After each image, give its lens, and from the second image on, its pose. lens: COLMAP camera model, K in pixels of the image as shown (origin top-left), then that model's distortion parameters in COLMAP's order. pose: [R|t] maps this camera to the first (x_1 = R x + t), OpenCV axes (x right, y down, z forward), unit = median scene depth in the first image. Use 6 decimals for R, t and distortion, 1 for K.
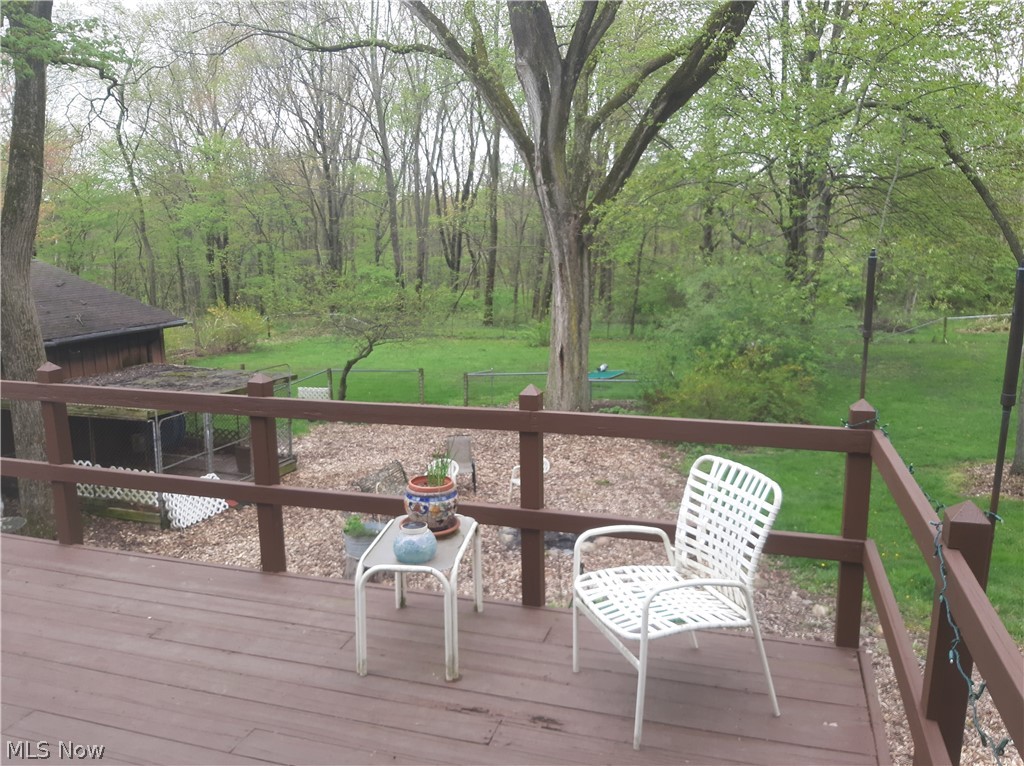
lens RADIAL K [[784.4, 0, 515.1], [0, 784.4, 387.6], [0, 0, 1]] dist [0.058305, -0.118262]
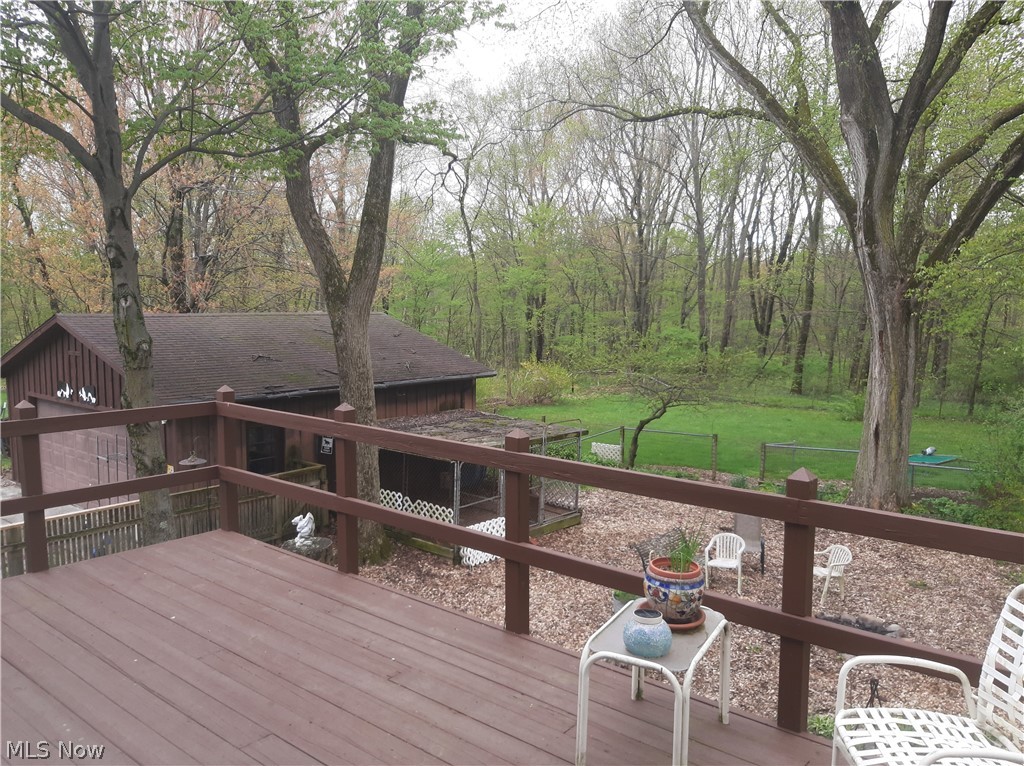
lens RADIAL K [[784.4, 0, 518.0], [0, 784.4, 382.4], [0, 0, 1]] dist [0.058305, -0.118262]
pose [[0.928096, 0.059294, -0.367590, 0.008393], [-0.089857, 0.993727, -0.066581, -0.002201], [0.361336, 0.094824, 0.927602, 0.015193]]
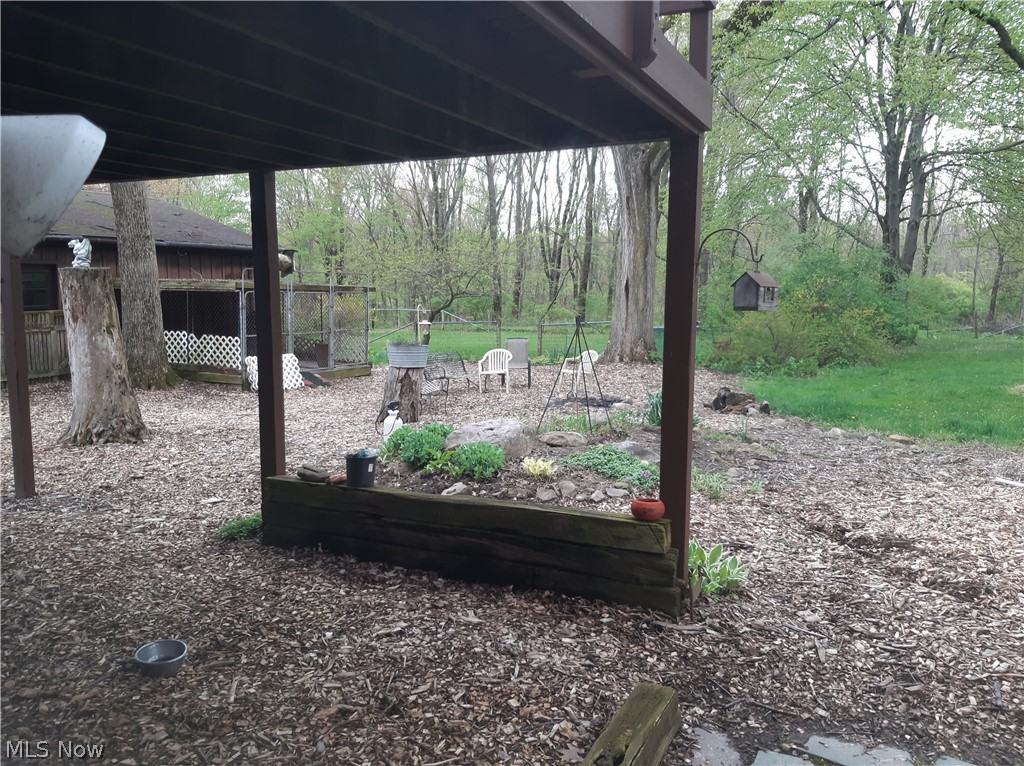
lens RADIAL K [[784.4, 0, 512.2], [0, 784.4, 384.1], [0, 0, 1]] dist [0.058305, -0.118262]
pose [[0.989782, 0.032711, -0.138785, 0.063479], [-0.040810, 0.997601, -0.055913, 0.164782], [0.136623, 0.061006, 0.988743, -0.036620]]
